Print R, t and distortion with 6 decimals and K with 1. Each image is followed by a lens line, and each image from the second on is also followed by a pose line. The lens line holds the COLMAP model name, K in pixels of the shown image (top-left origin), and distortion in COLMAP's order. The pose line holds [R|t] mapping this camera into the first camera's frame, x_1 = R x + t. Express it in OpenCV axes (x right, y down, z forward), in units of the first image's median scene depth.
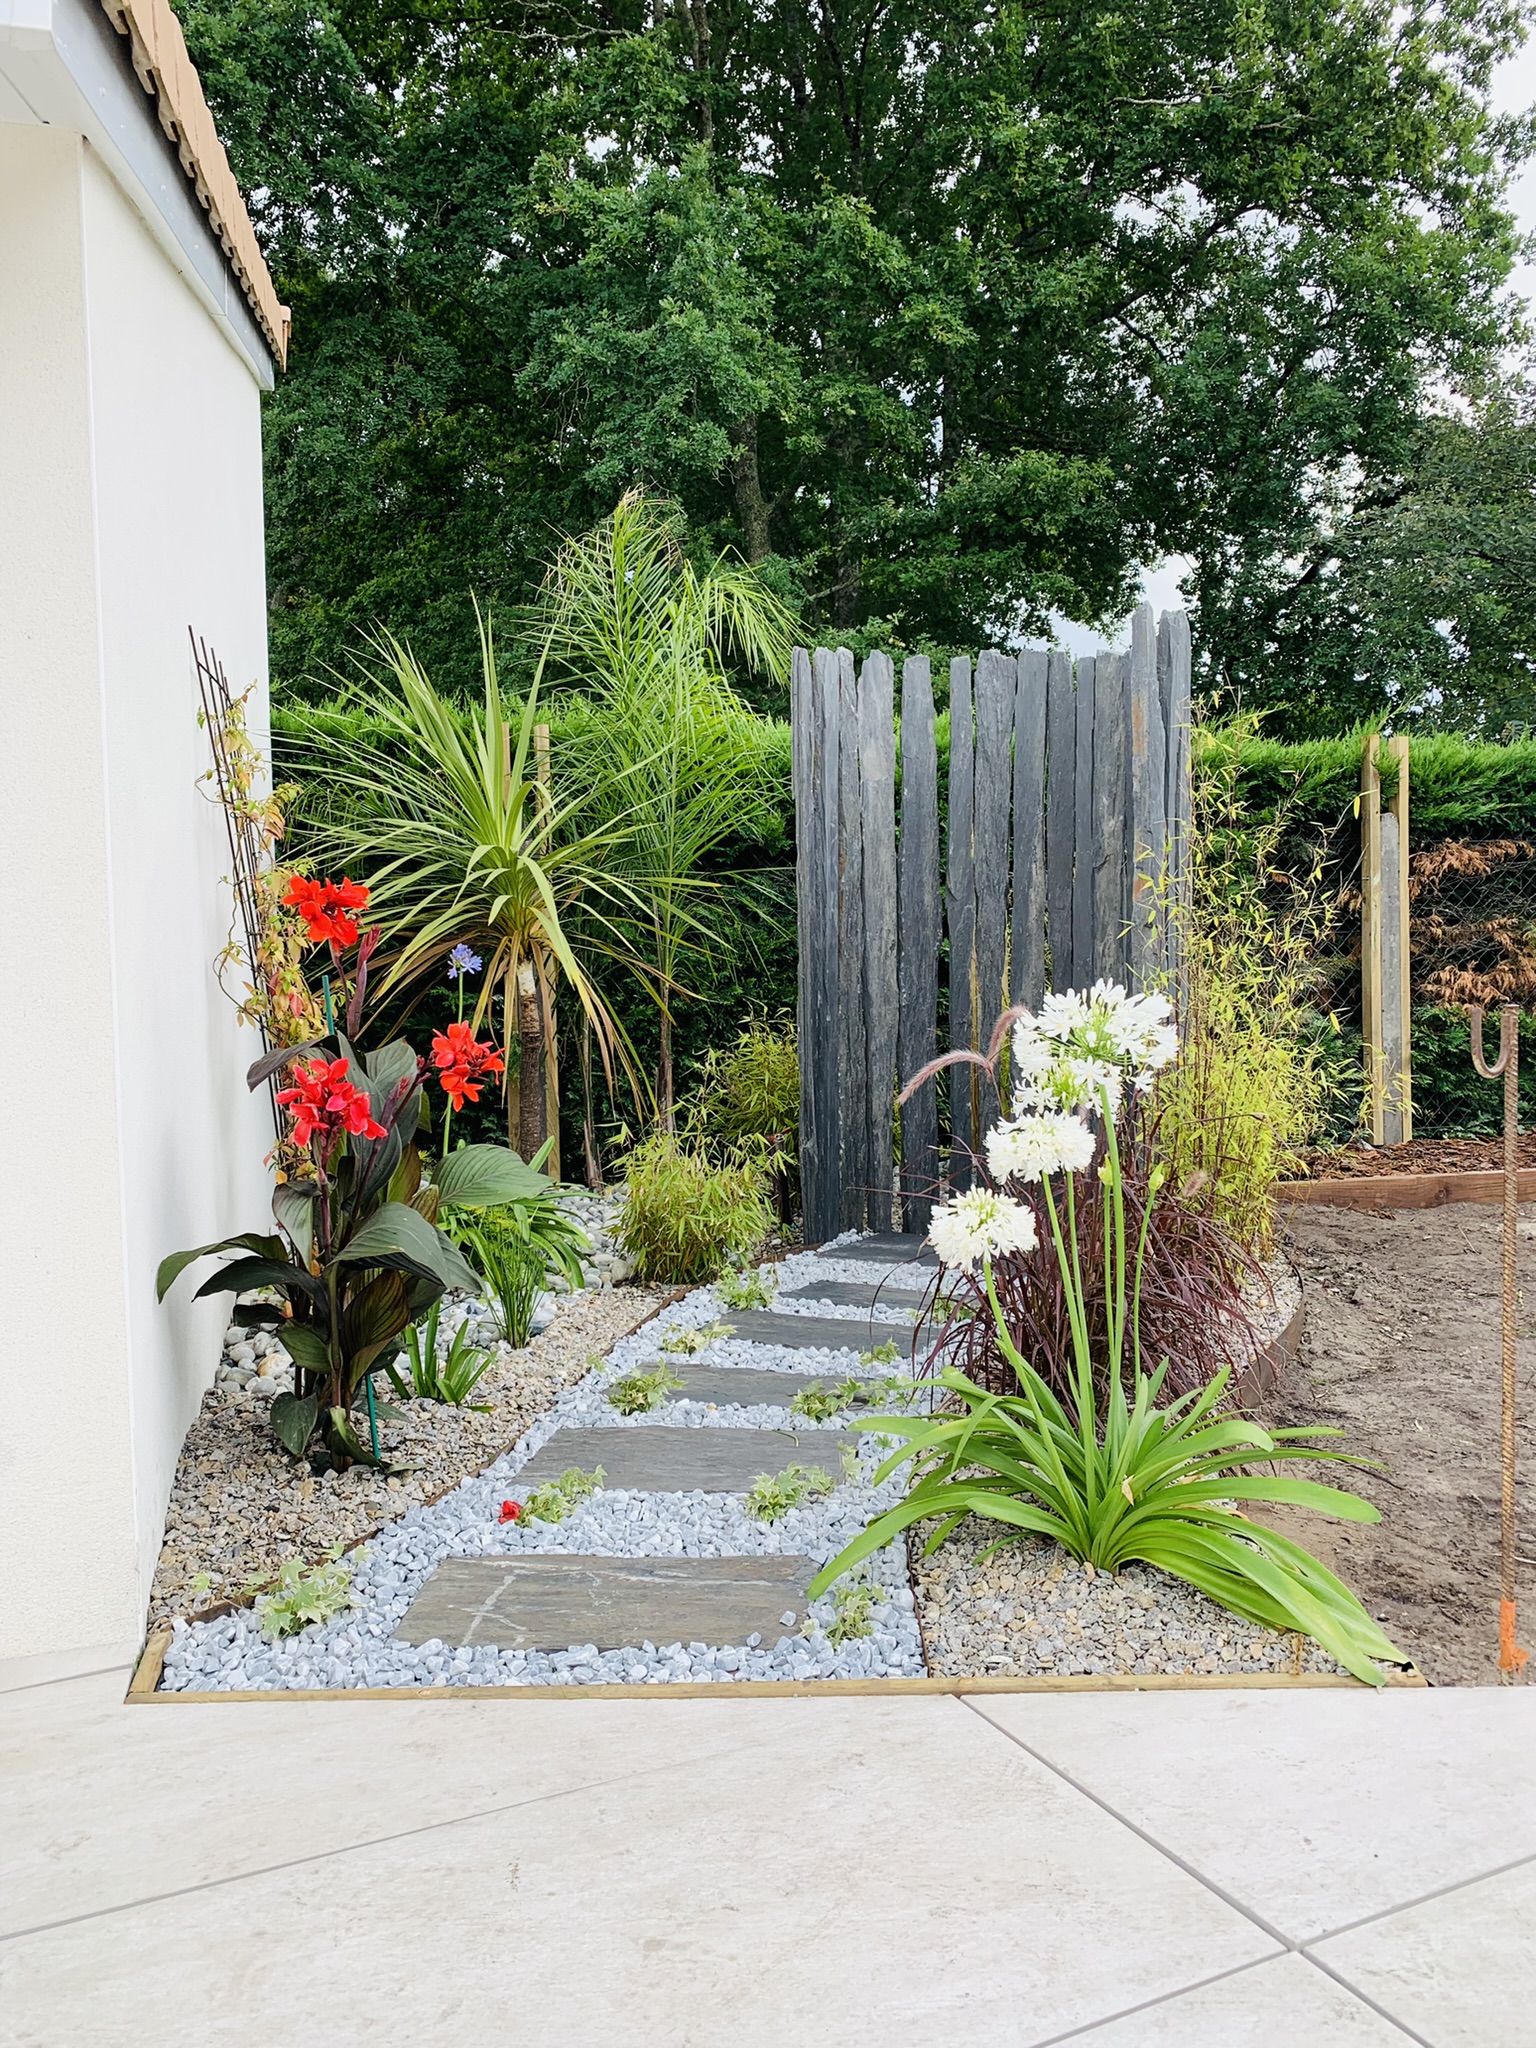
lens RADIAL K [[1562.8, 0, 771.7], [0, 1562.8, 1030.0], [0, 0, 1]] dist [0.028157, -0.026736]
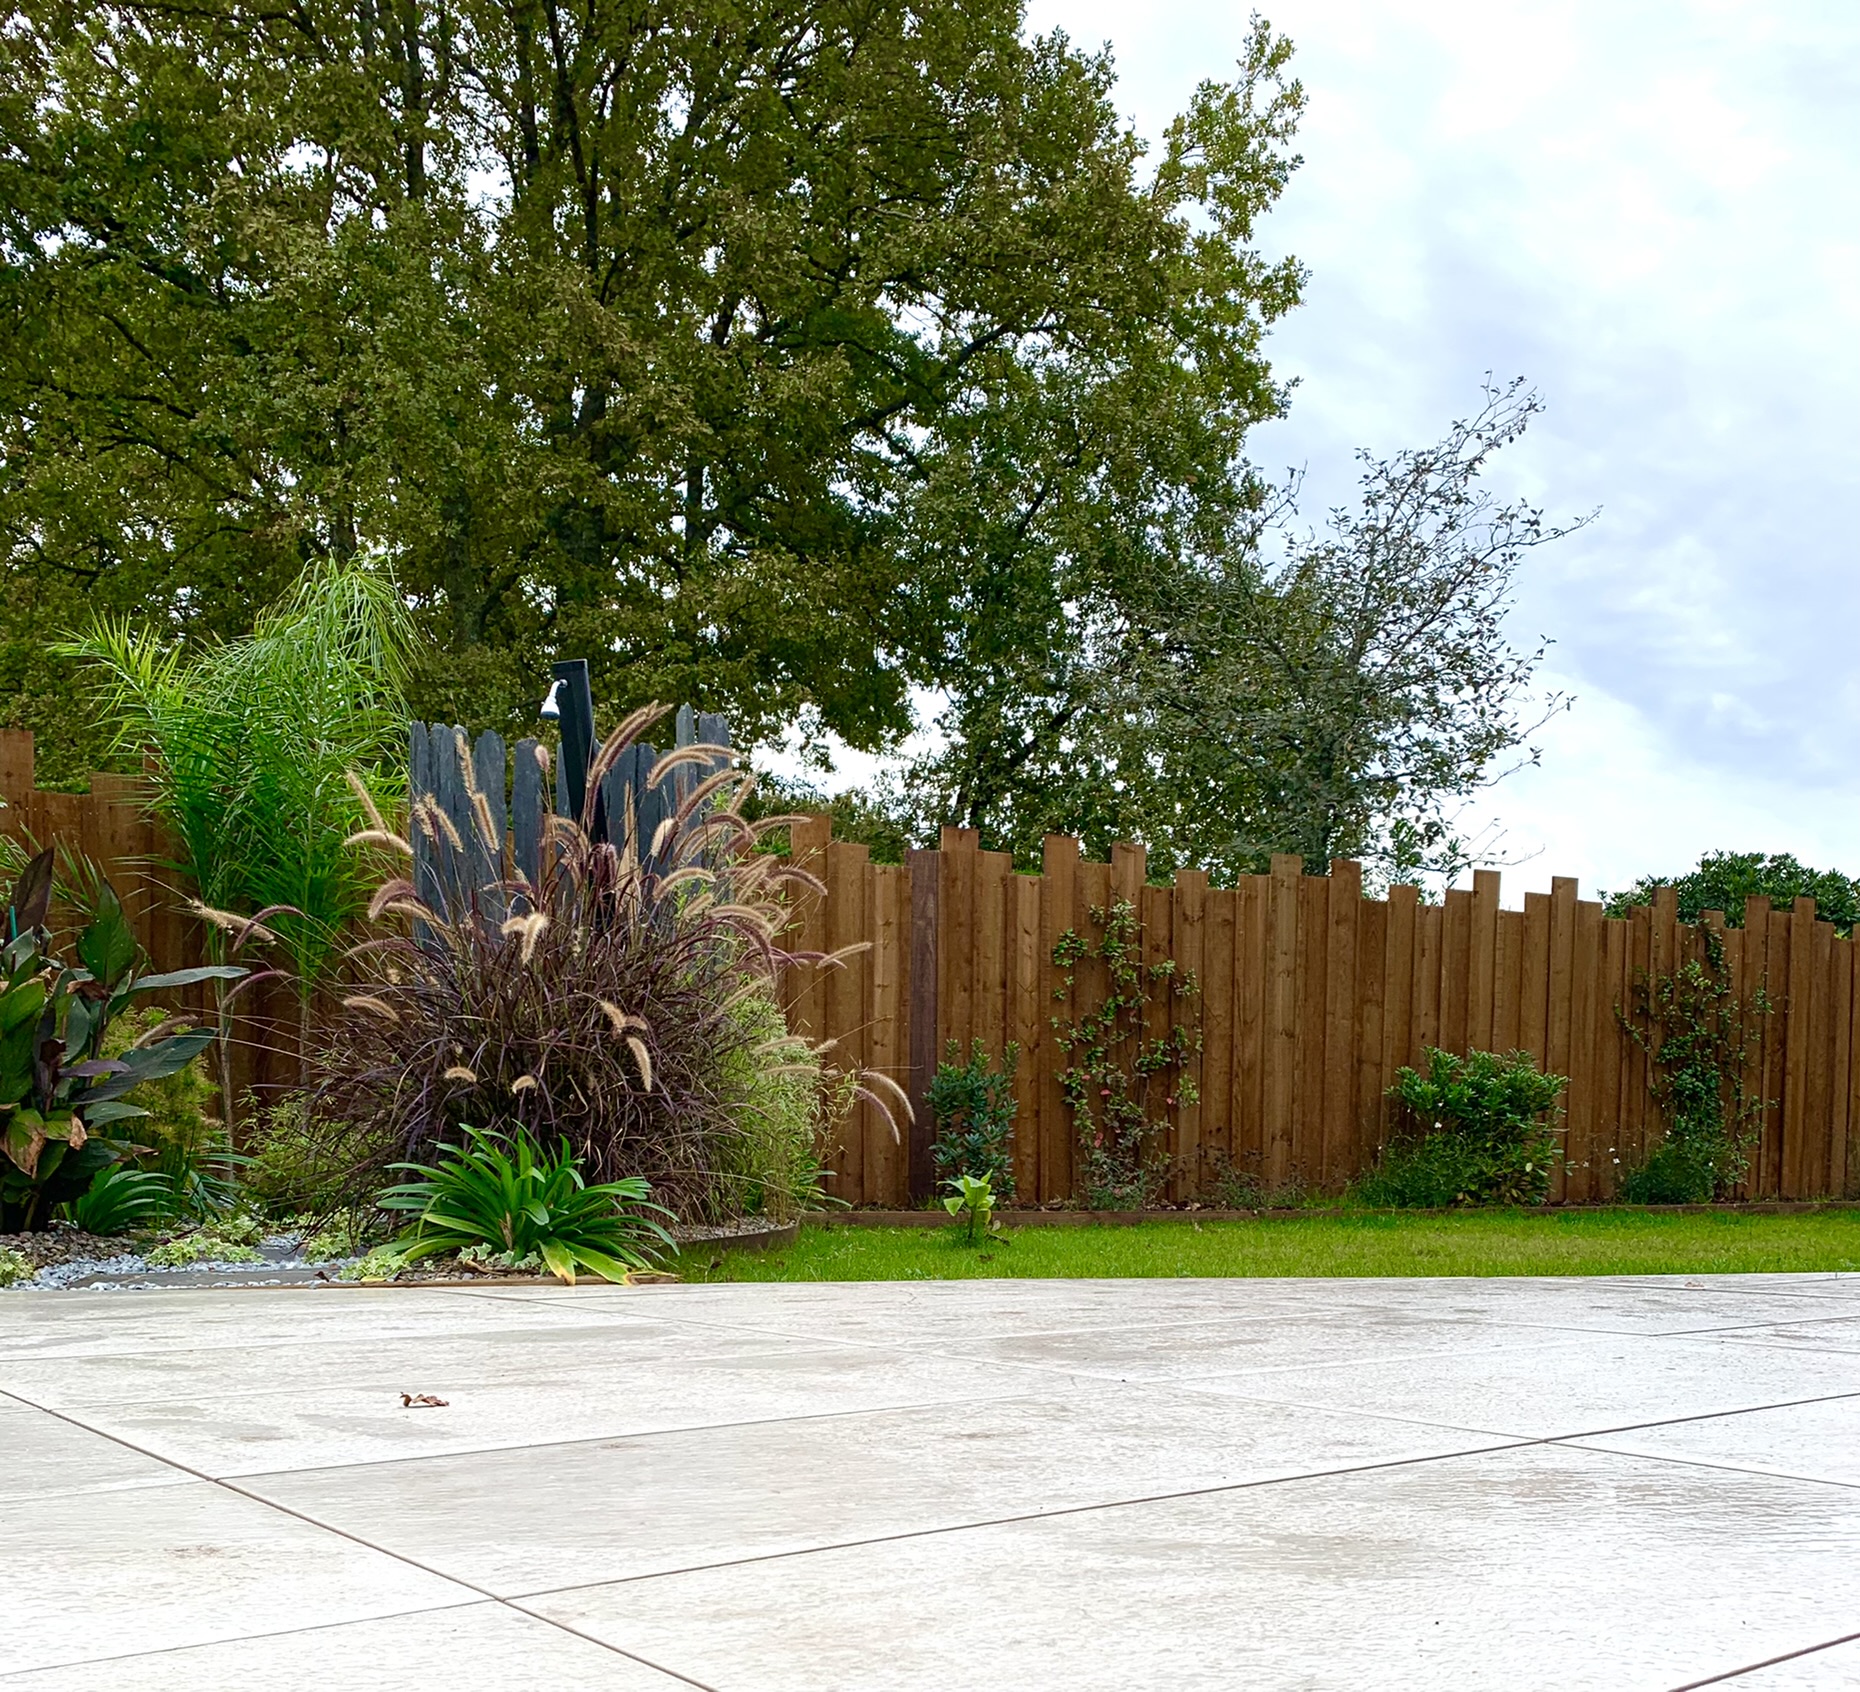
lens RADIAL K [[1912.3, 0, 914.1], [0, 1912.3, 1239.5], [0, 0, 1]] dist [0.013394, 0.000000]
pose [[0.979248, 0.015995, 0.202034, 0.094736], [-0.014808, 0.999863, -0.007387, 0.148257], [-0.202124, 0.004242, 0.979351, -0.481514]]
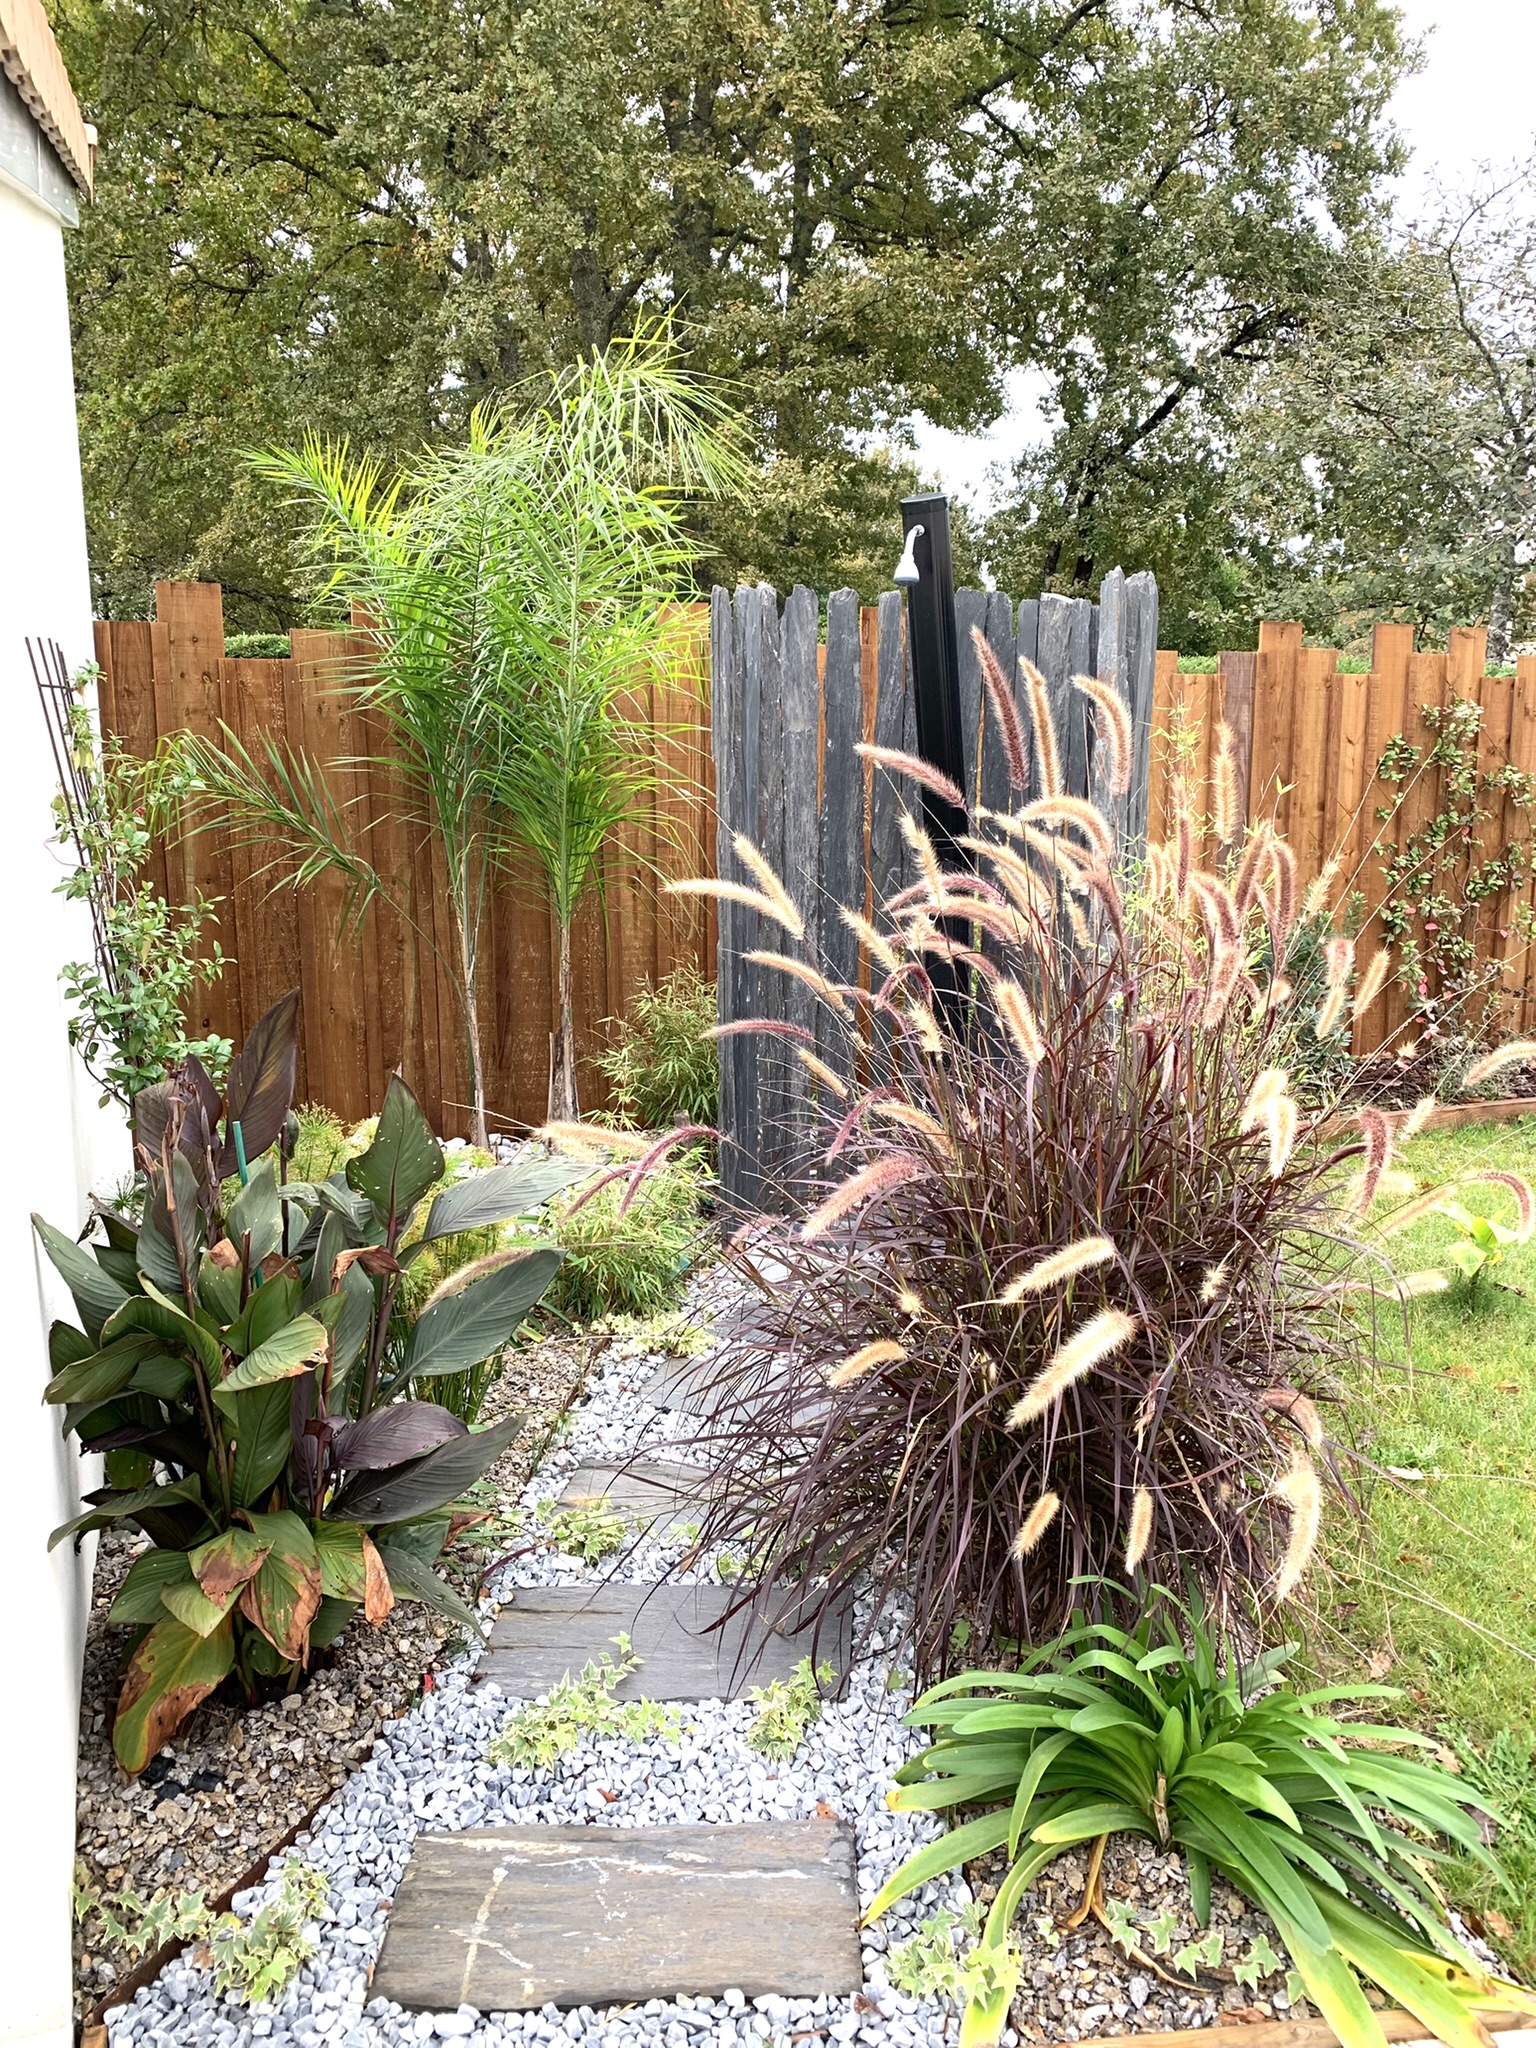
lens RADIAL K [[1562.8, 0, 767.7], [0, 1562.8, 1024.5], [0, 0, 1]] dist [0.028157, -0.026736]
pose [[0.994112, -0.008129, 0.108053, -0.051813], [-0.005359, 0.992274, 0.123950, -0.105094], [-0.108225, -0.123799, 0.986388, 0.087677]]
